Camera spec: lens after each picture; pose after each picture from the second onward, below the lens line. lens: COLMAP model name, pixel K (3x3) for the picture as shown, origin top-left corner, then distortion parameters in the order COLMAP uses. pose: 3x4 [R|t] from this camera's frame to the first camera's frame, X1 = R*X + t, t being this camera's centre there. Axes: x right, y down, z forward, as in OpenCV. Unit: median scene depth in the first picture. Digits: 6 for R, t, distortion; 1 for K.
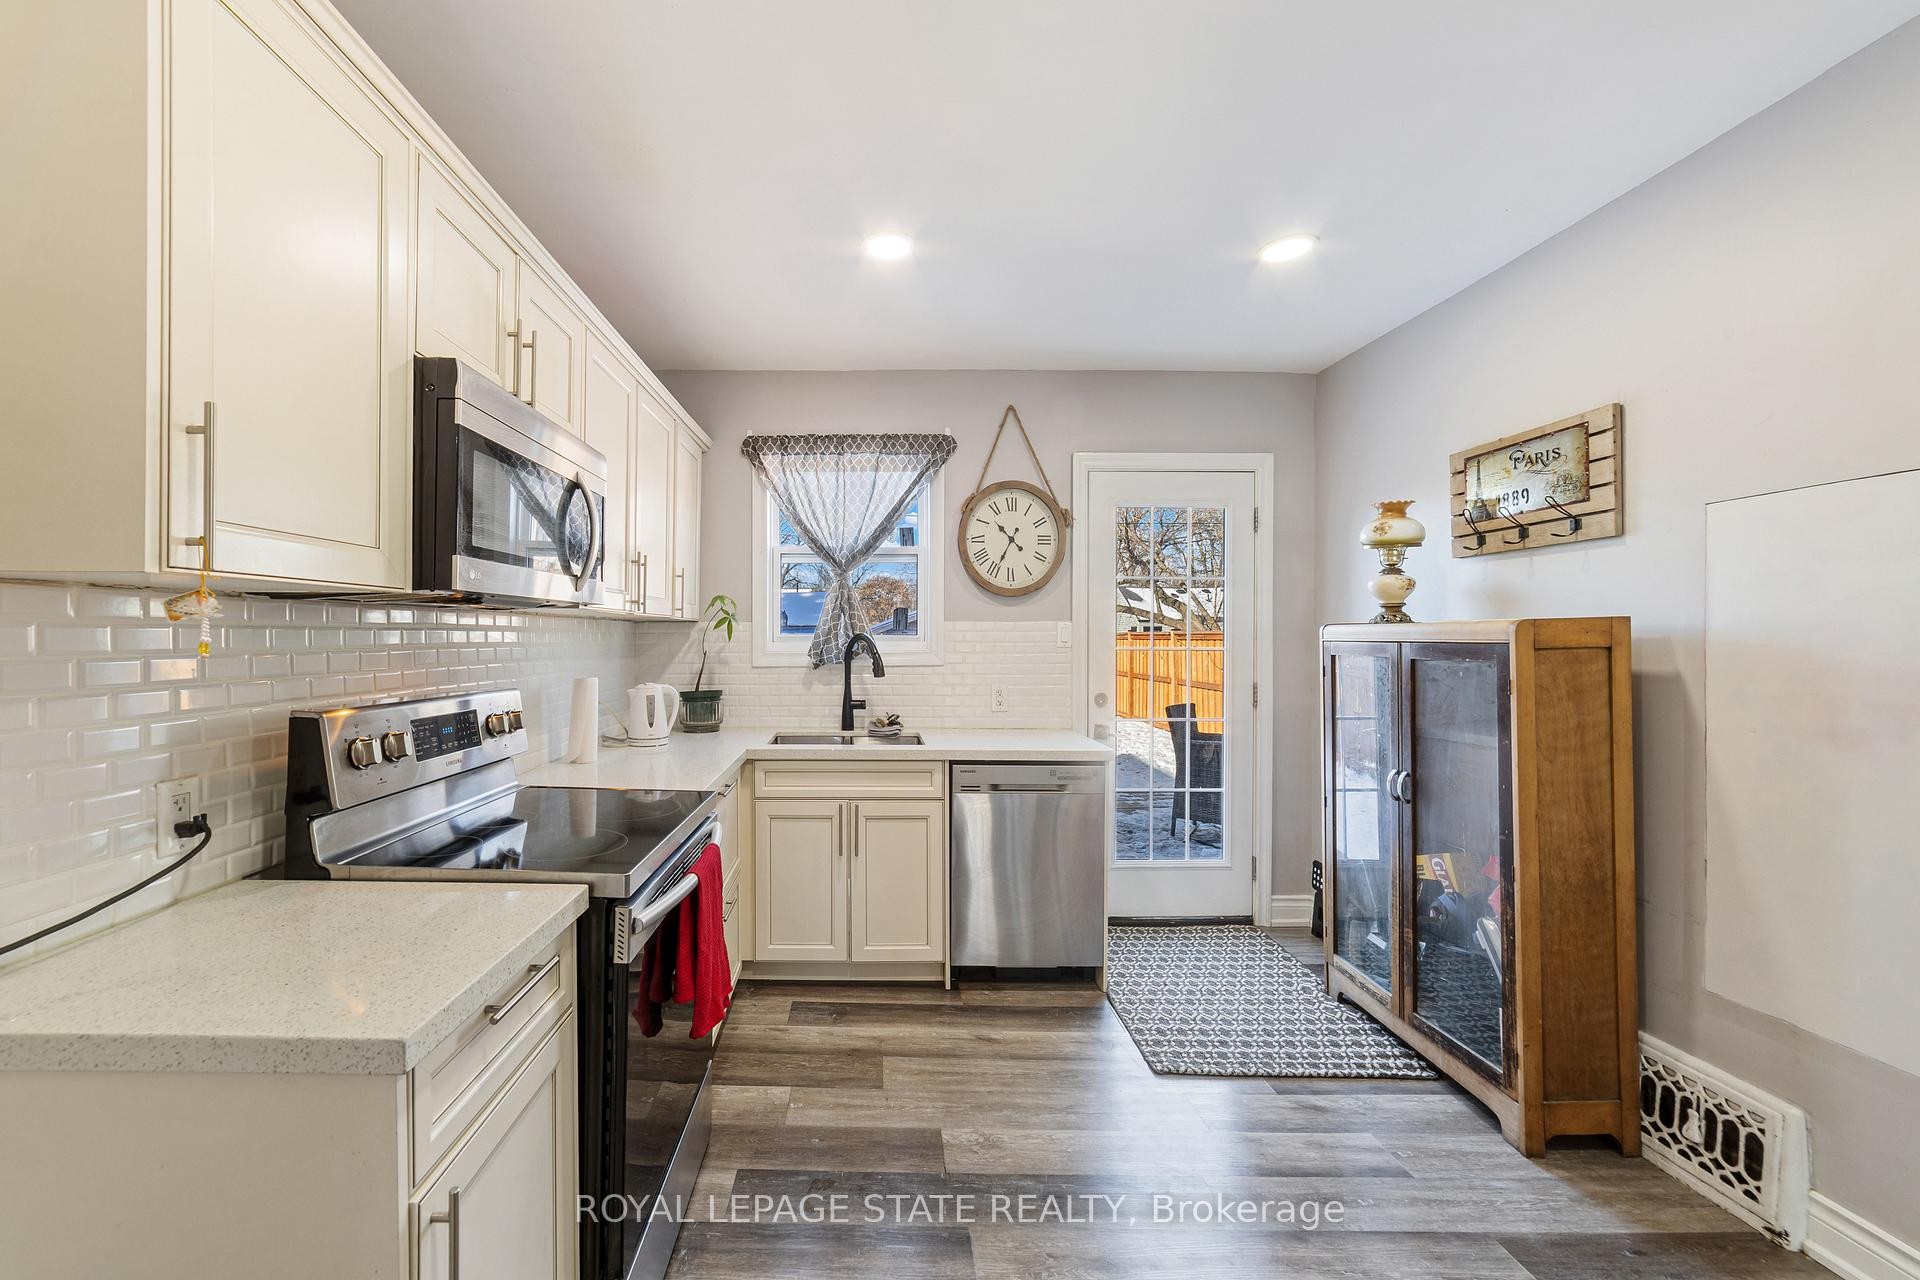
lens RADIAL K [[784.9, 0, 944.5], [0, 784.9, 627.0], [0, 0, 1]] dist [-0.015099, 0.000500]
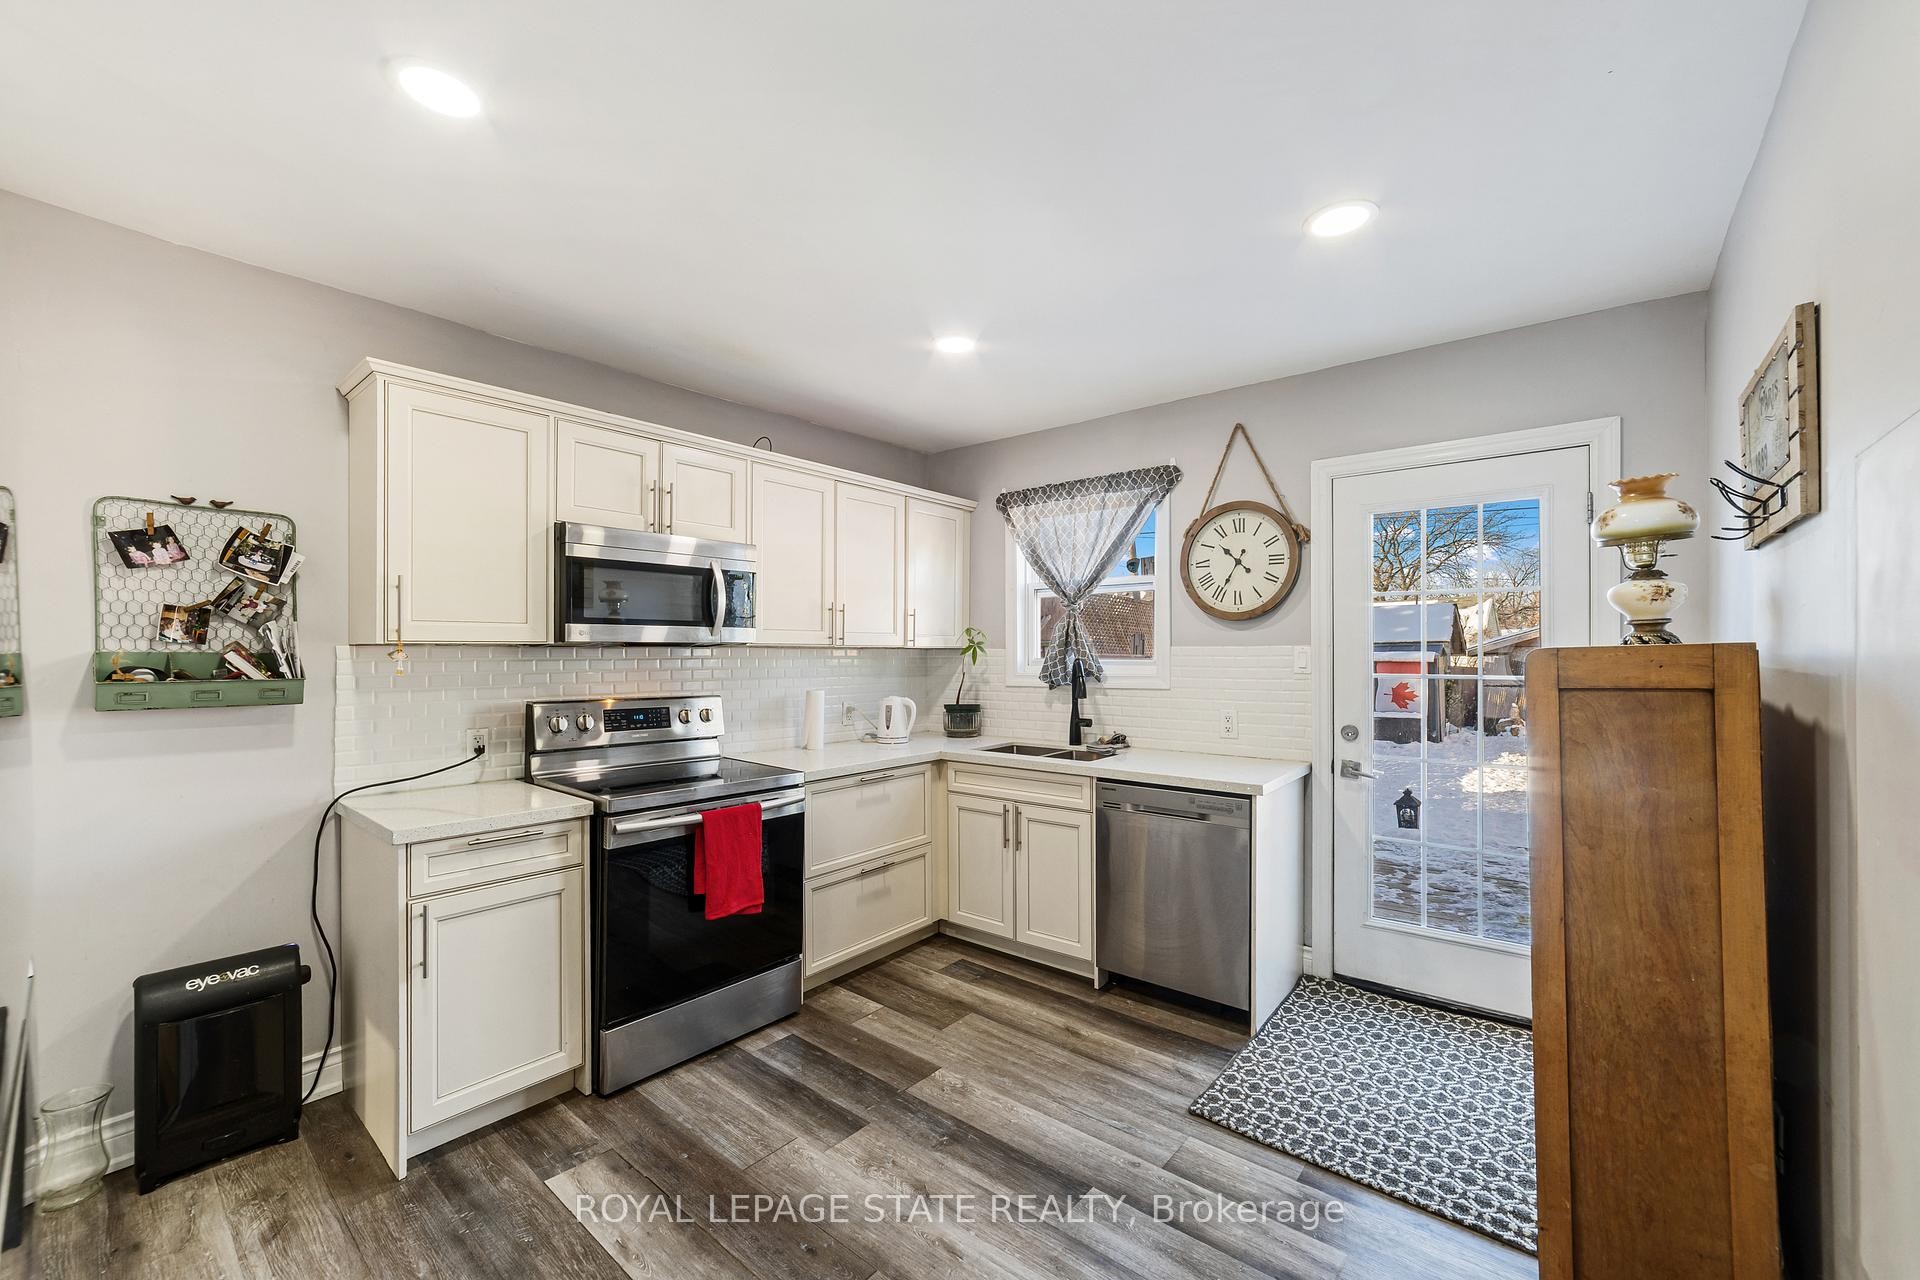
lens RADIAL K [[767.4, 0, 960.0], [0, 767.4, 640.0], [0, 0, 1]] dist [-0.021864, 0.007832]
pose [[0.770917, -0.012481, -0.636813, 0.470143], [0.008092, 0.999919, -0.009802, -0.009030], [0.636884, 0.002404, 0.770956, 0.056581]]
